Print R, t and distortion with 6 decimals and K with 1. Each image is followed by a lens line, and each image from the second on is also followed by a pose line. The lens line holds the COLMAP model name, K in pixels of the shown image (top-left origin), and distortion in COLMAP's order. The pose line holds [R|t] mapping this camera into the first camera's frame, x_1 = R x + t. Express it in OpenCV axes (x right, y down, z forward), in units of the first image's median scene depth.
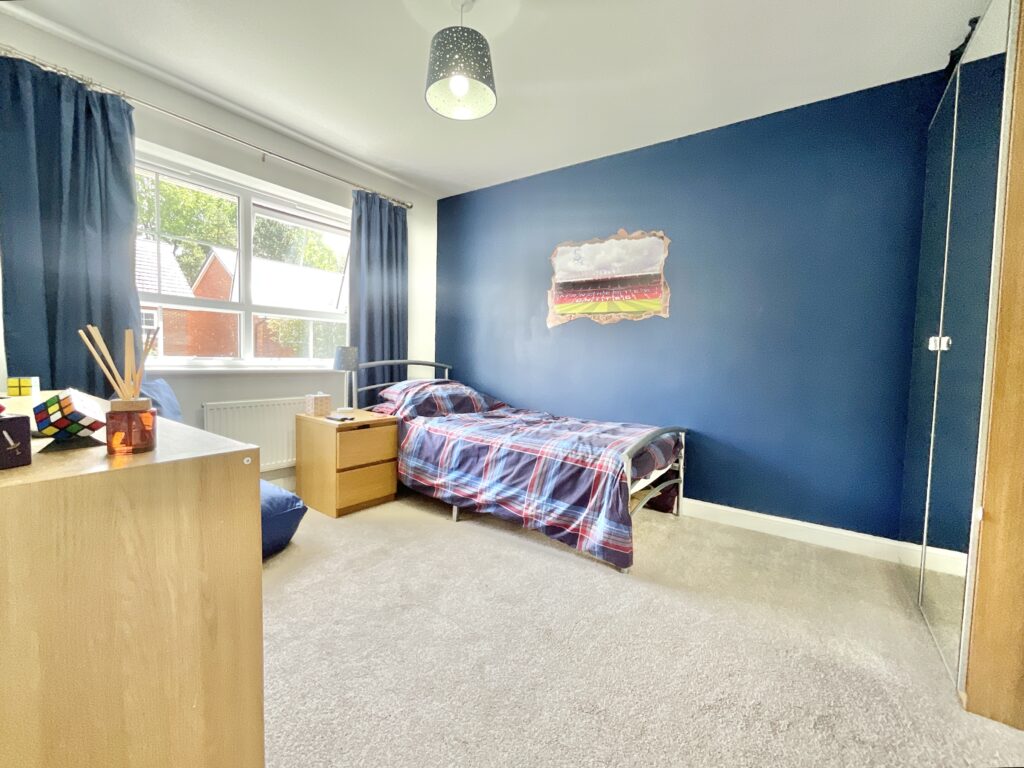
lens RADIAL K [[429.5, 0, 512.0], [0, 429.5, 384.0], [0, 0, 1]] dist [-0.000299, -0.000125]
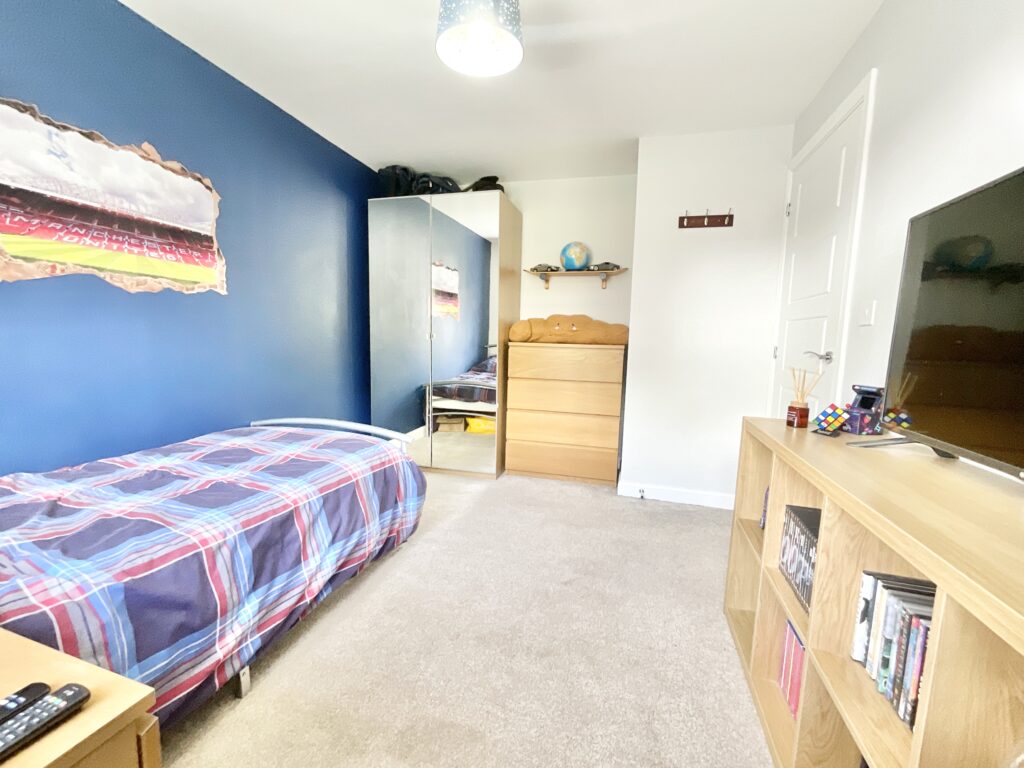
lens RADIAL K [[429.5, 0, 512.0], [0, 429.5, 384.0], [0, 0, 1]] dist [-0.000299, -0.000125]
pose [[-0.336677, -0.140888, 0.931021, -0.595168], [0.015768, 0.987761, 0.155176, -0.104374], [-0.941488, 0.066925, -0.330335, 0.760030]]
